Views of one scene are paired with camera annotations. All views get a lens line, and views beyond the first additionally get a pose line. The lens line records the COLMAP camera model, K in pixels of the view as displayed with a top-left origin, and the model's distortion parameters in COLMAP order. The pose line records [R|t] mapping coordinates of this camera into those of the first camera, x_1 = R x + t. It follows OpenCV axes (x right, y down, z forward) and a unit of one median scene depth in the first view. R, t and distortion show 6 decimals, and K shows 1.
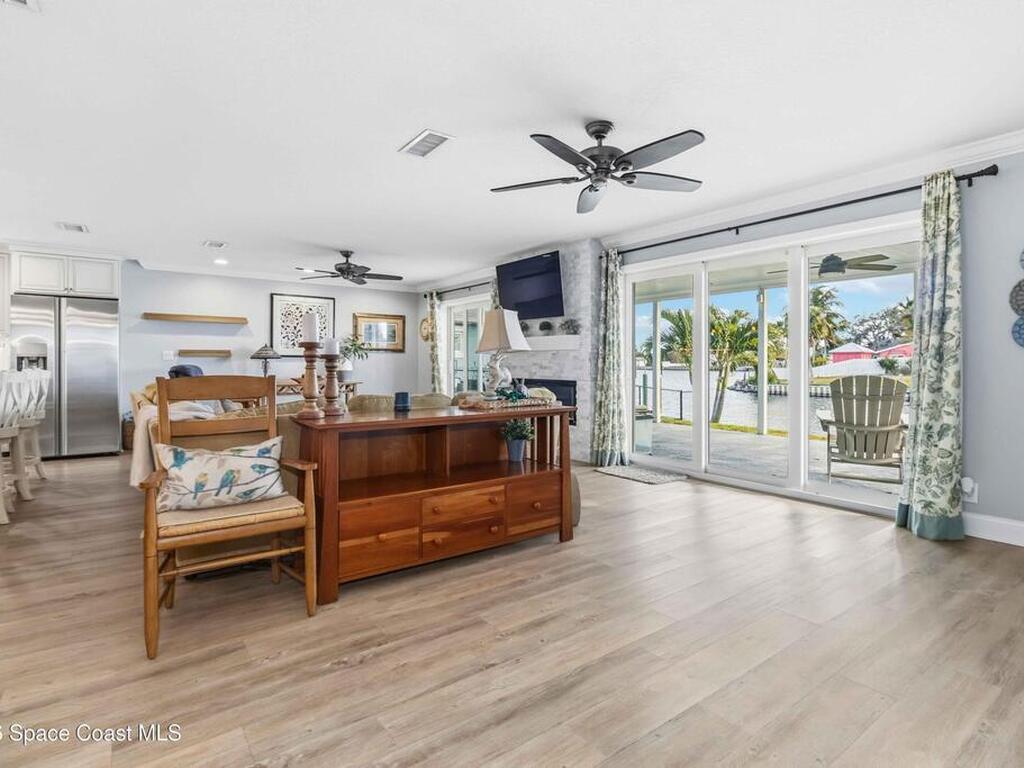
lens RADIAL K [[537.7, 0, 515.1], [0, 537.7, 362.6], [0, 0, 1]] dist [0.005035, -0.000547]
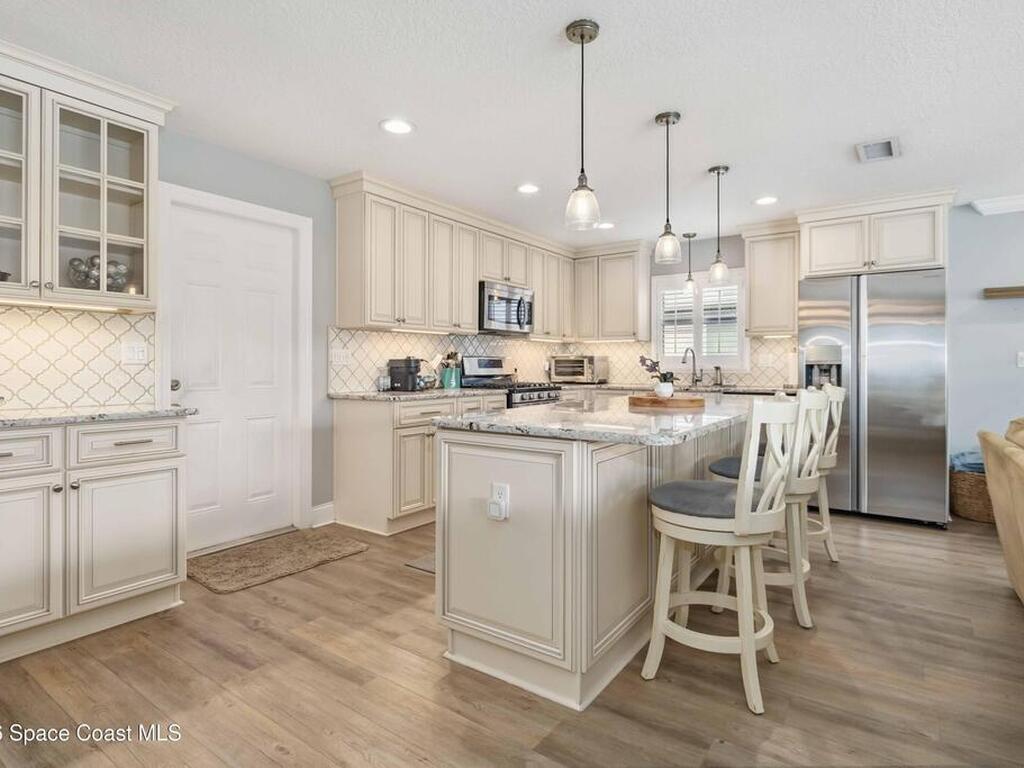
lens RADIAL K [[556.3, 0, 518.2], [0, 556.3, 365.6], [0, 0, 1]] dist [-0.000135, 0.000567]
pose [[0.317143, -0.002308, -0.948375, -0.552224], [0.000029, 0.999997, -0.002424, -0.012515], [0.948378, 0.000741, 0.317142, 0.651965]]
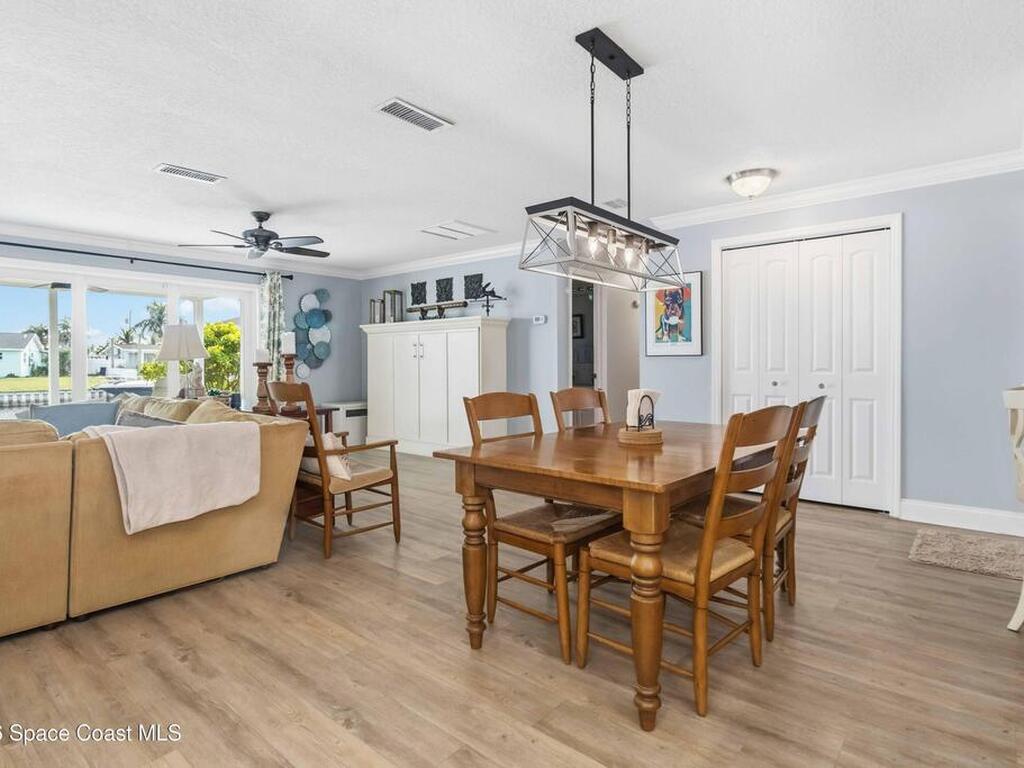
lens RADIAL K [[556.3, 0, 518.6], [0, 556.3, 371.9], [0, 0, 1]] dist [-0.000135, 0.000567]
pose [[-0.238645, -0.017144, 0.970955, -1.392736], [0.000629, 0.999841, 0.017808, -0.013010], [-0.971107, 0.004861, -0.238597, 0.591996]]
